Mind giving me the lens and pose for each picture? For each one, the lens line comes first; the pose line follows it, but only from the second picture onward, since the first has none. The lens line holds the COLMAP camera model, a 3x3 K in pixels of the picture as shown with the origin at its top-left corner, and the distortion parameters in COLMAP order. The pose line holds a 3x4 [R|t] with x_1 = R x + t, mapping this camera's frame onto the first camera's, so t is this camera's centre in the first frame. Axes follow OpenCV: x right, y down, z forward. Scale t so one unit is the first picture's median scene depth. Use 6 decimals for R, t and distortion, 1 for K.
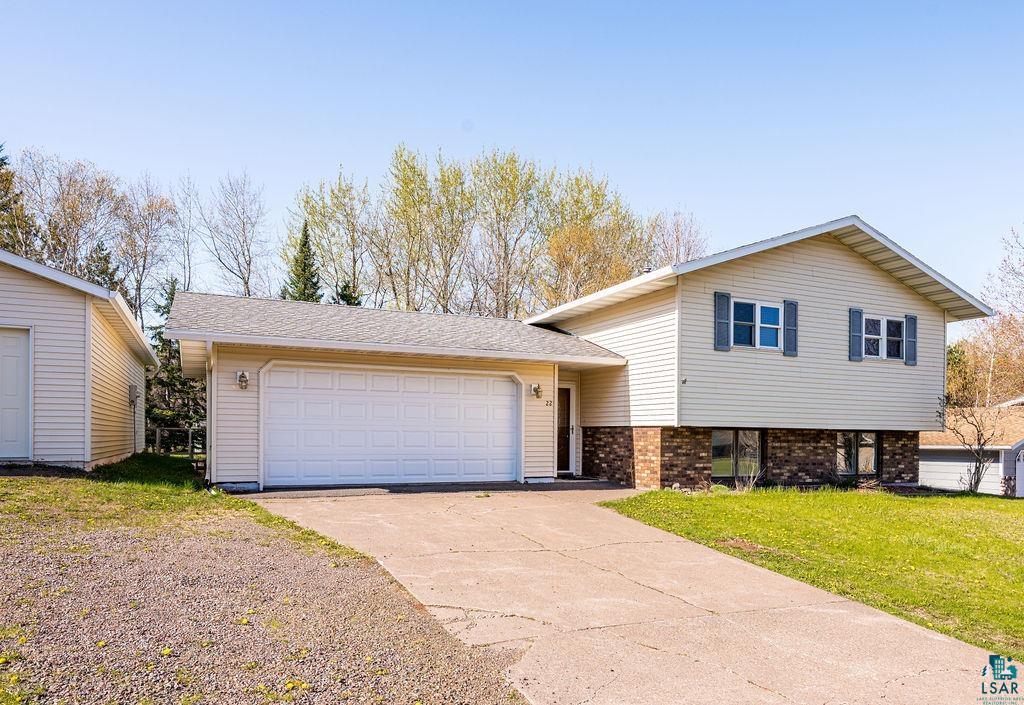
lens RADIAL K [[679.1, 0, 510.9], [0, 679.1, 431.0], [0, 0, 1]] dist [-0.000200, 0.000758]
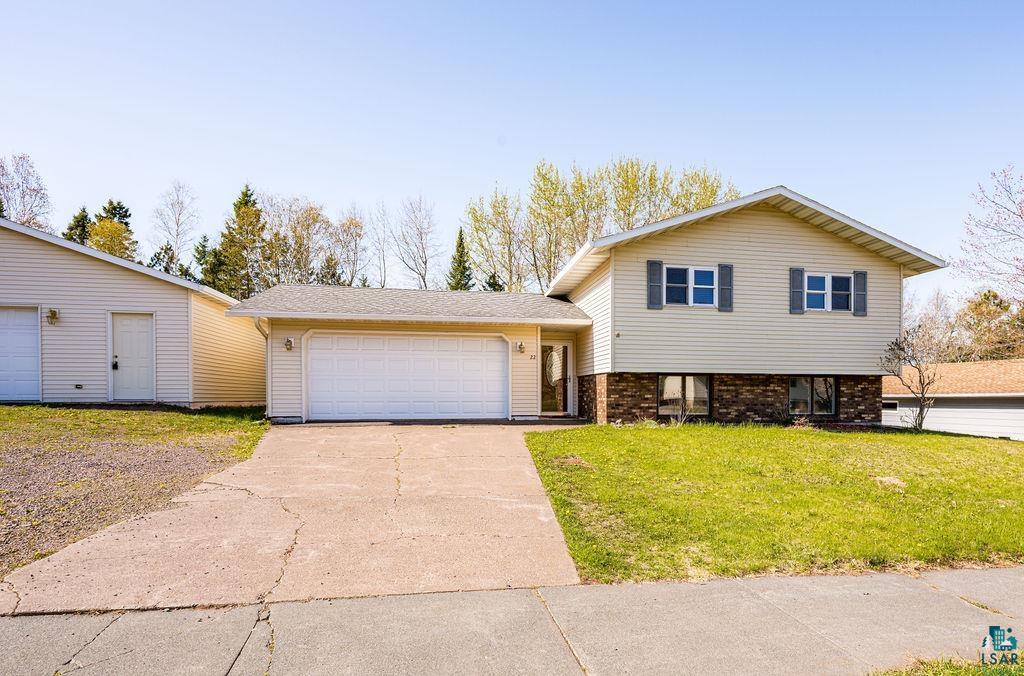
lens RADIAL K [[546.6, 0, 512.7], [0, 546.6, 396.0], [0, 0, 1]] dist [-0.000976, -0.000406]
pose [[0.974950, -0.007632, -0.222292, 0.248615], [0.010366, 0.999884, 0.011136, 0.019932], [0.222182, -0.013161, 0.974916, -0.001679]]
